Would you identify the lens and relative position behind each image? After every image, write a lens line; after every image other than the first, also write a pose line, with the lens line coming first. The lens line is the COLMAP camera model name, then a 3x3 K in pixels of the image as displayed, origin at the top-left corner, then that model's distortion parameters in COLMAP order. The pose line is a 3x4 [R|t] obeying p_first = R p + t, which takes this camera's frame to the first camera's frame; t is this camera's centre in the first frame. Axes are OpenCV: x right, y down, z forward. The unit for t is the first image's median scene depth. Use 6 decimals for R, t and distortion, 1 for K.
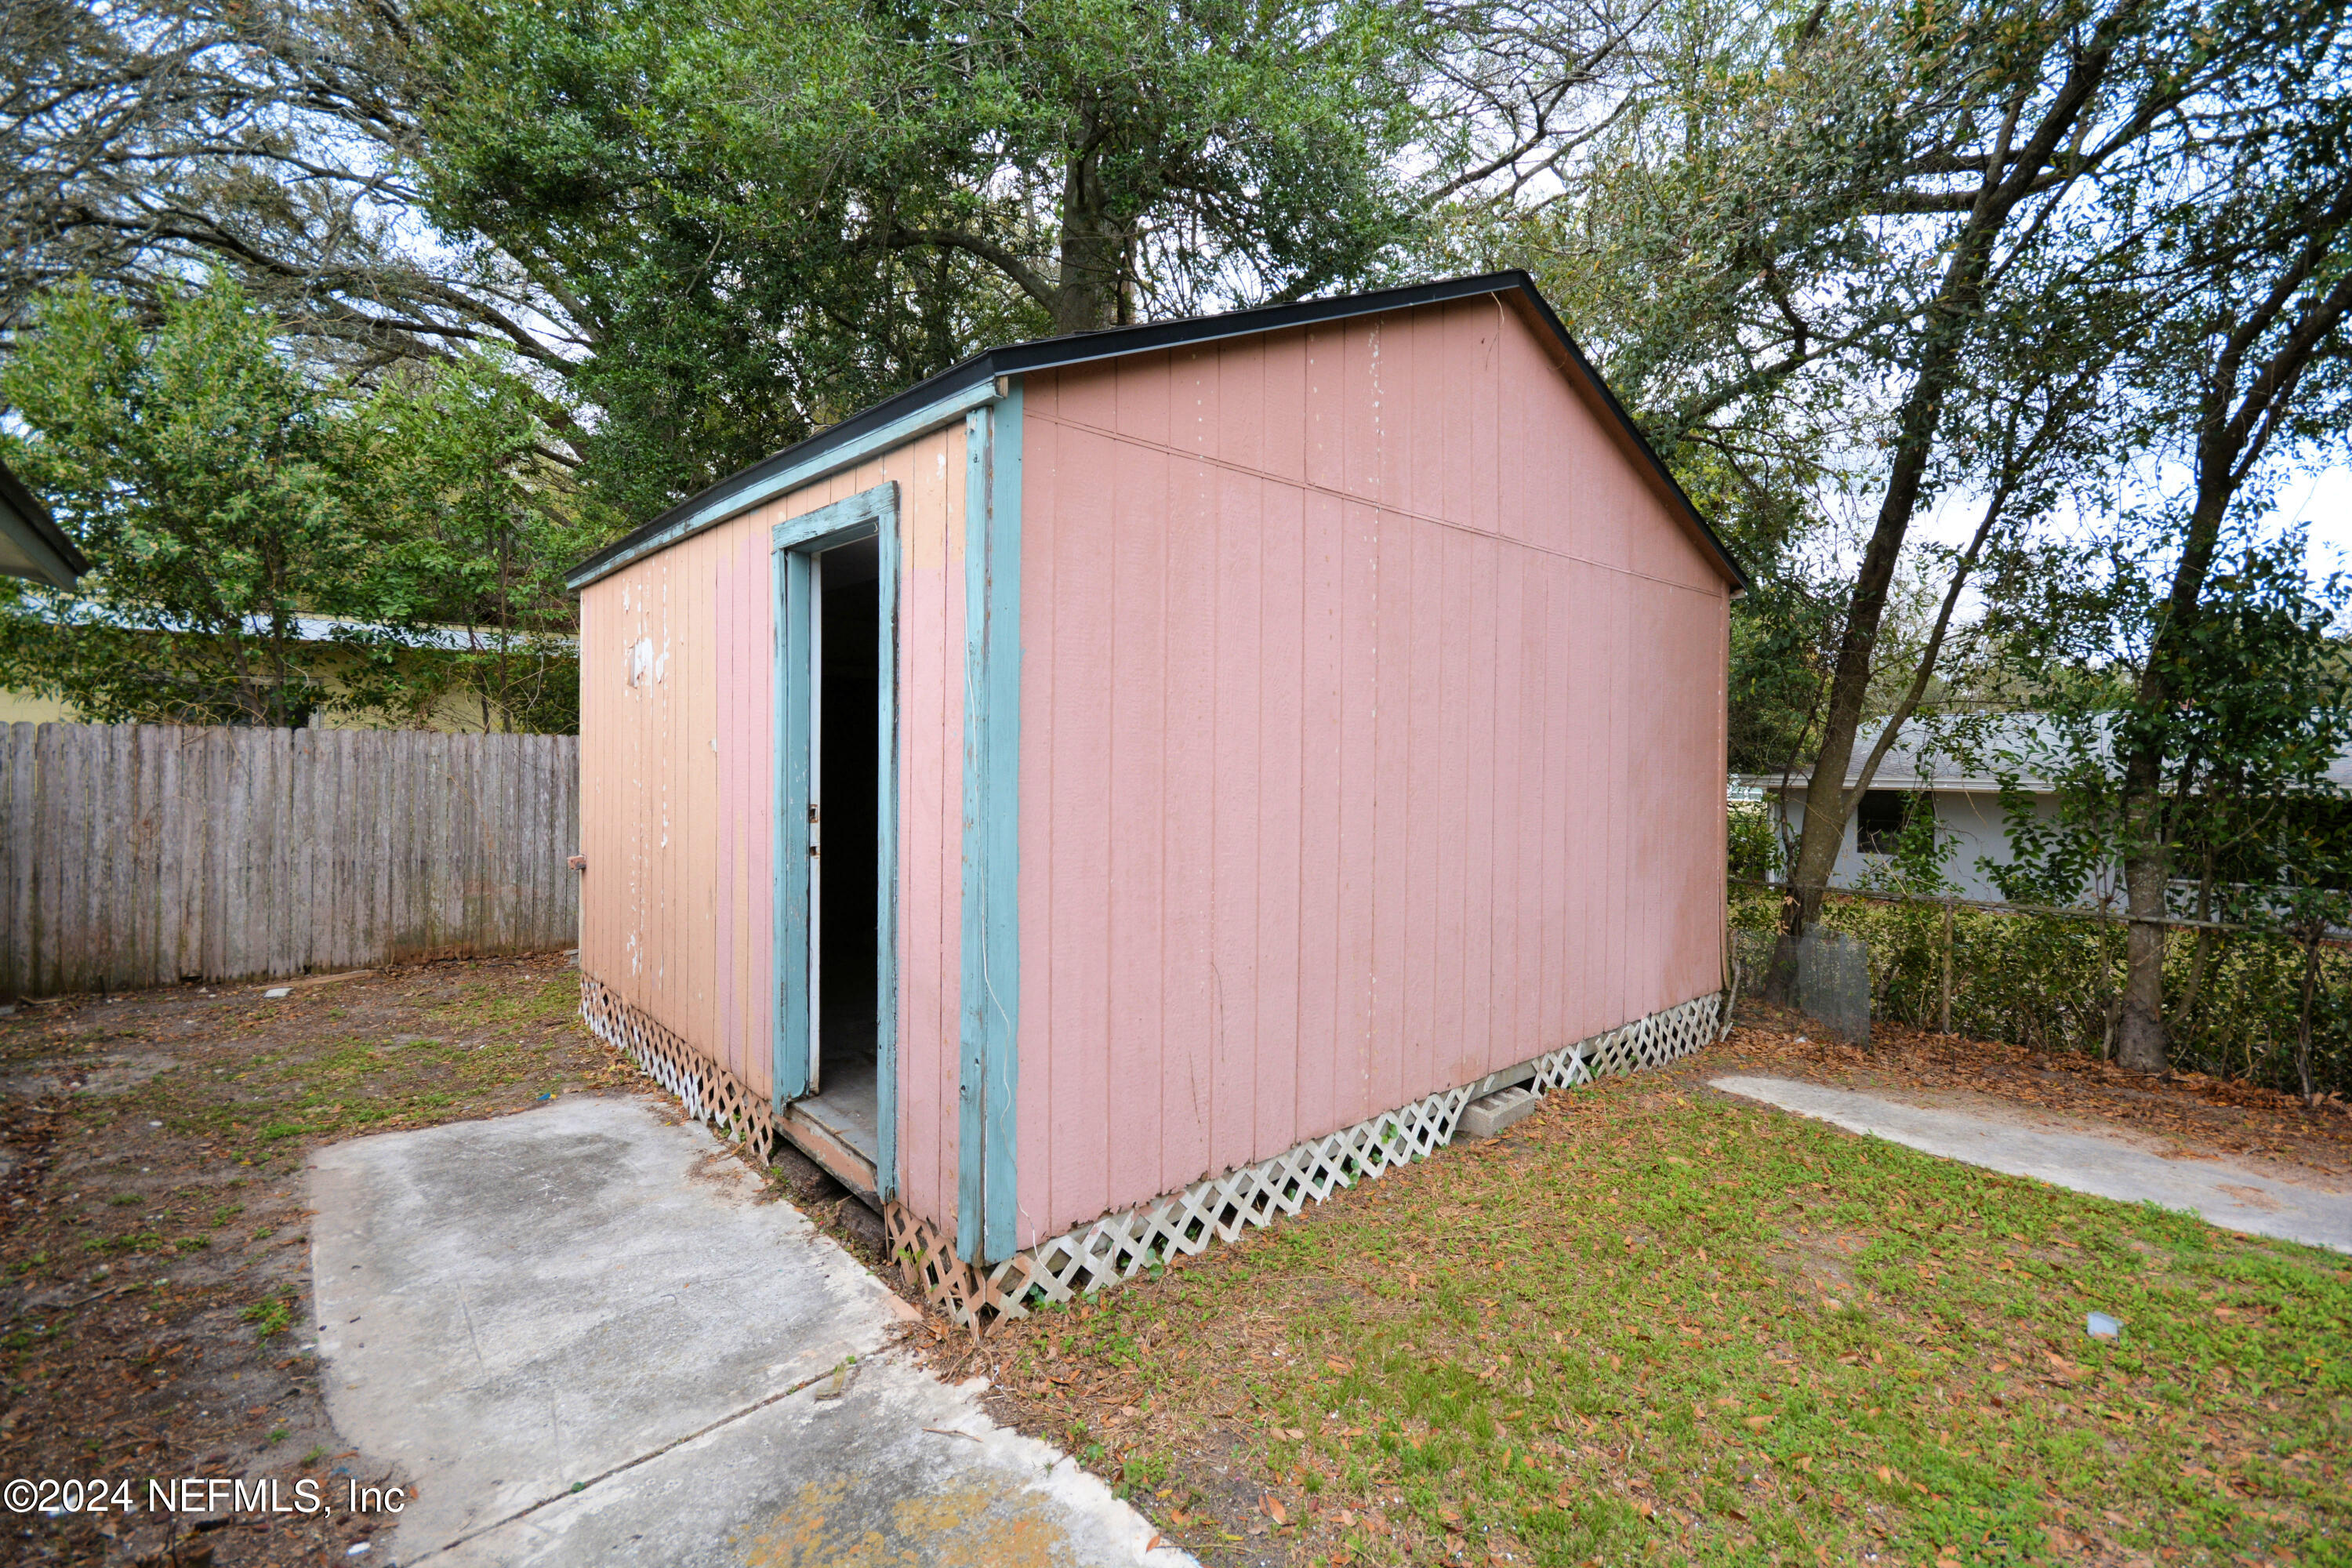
lens RADIAL K [[1027.6, 0, 1218.7], [0, 1027.6, 770.6], [0, 0, 1]] dist [-0.000570, 0.000024]
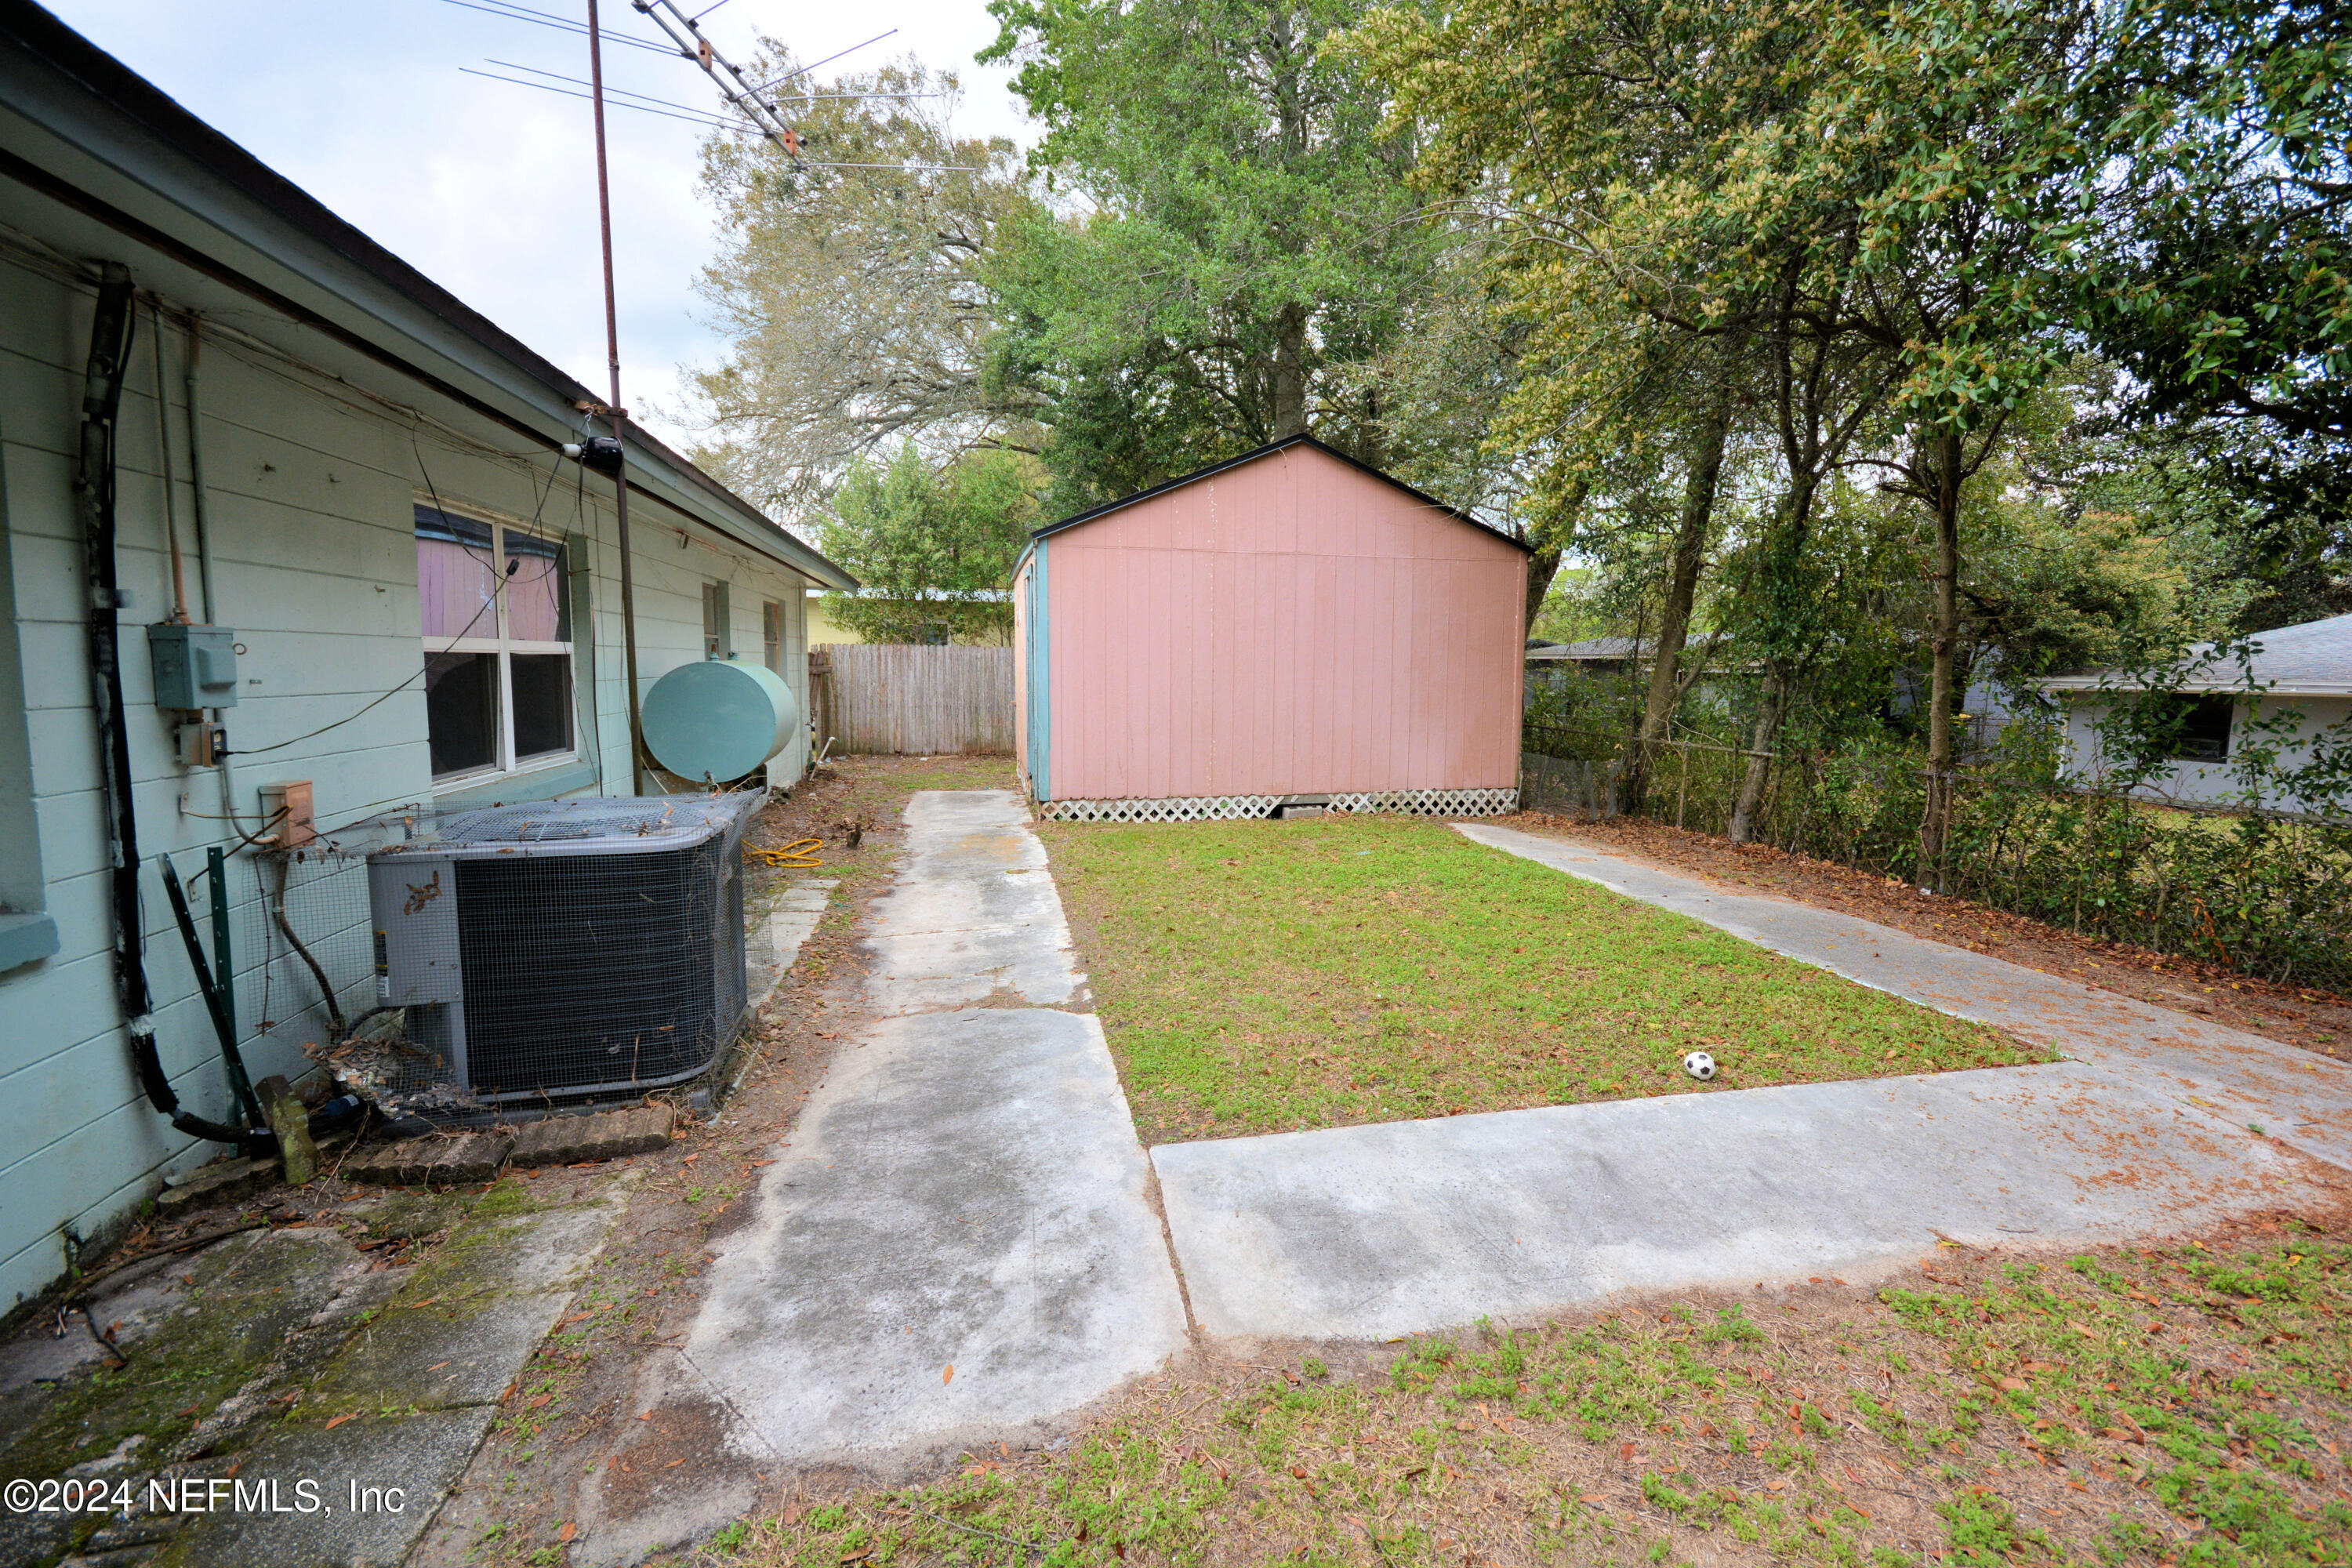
lens RADIAL K [[1033.7, 0, 1220.4], [0, 1033.7, 772.8], [0, 0, 1]] dist [0.065313, -0.021207]
pose [[0.866269, 0.050286, -0.497040, 1.430068], [-0.004902, 0.995729, 0.092194, 0.041859], [0.499553, -0.077429, 0.862816, -1.198650]]
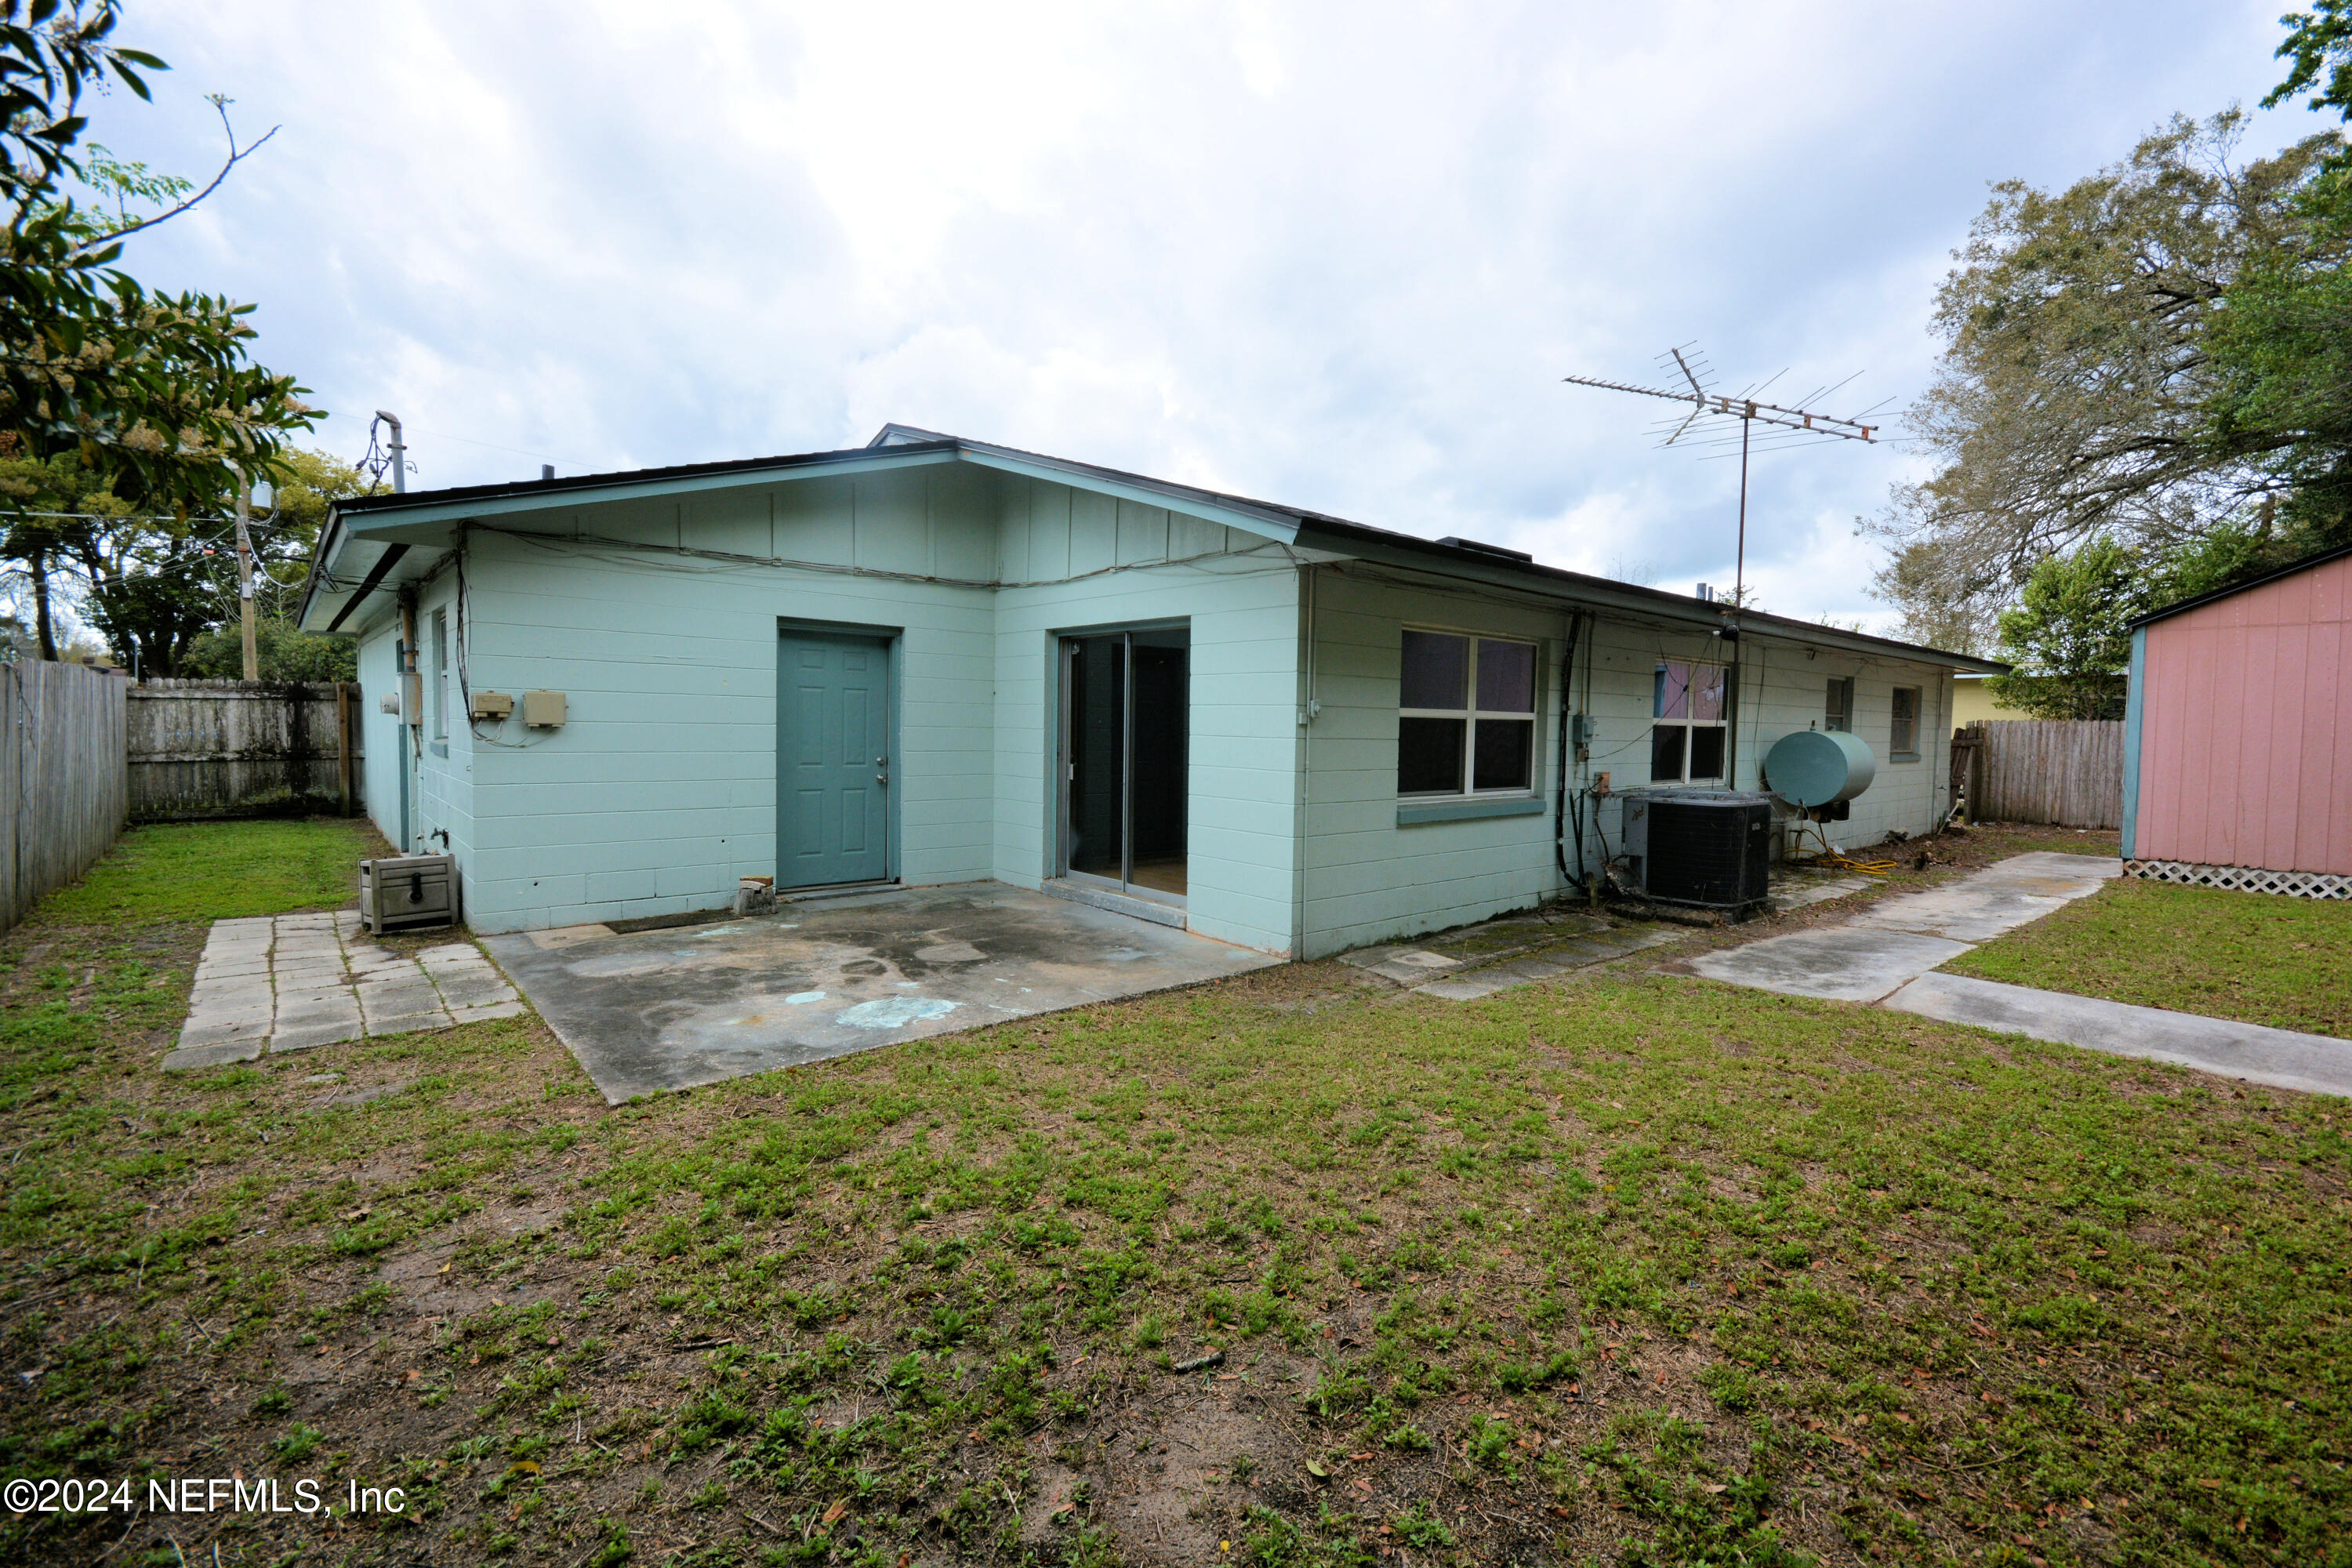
lens RADIAL K [[1027.6, 0, 1218.7], [0, 1027.6, 770.6], [0, 0, 1]] dist [-0.000570, 0.000024]
pose [[-0.033275, 0.031569, -0.998948, 2.615139], [-0.024626, 0.999172, 0.032396, 0.077706], [0.999143, 0.025678, -0.032470, -1.594156]]
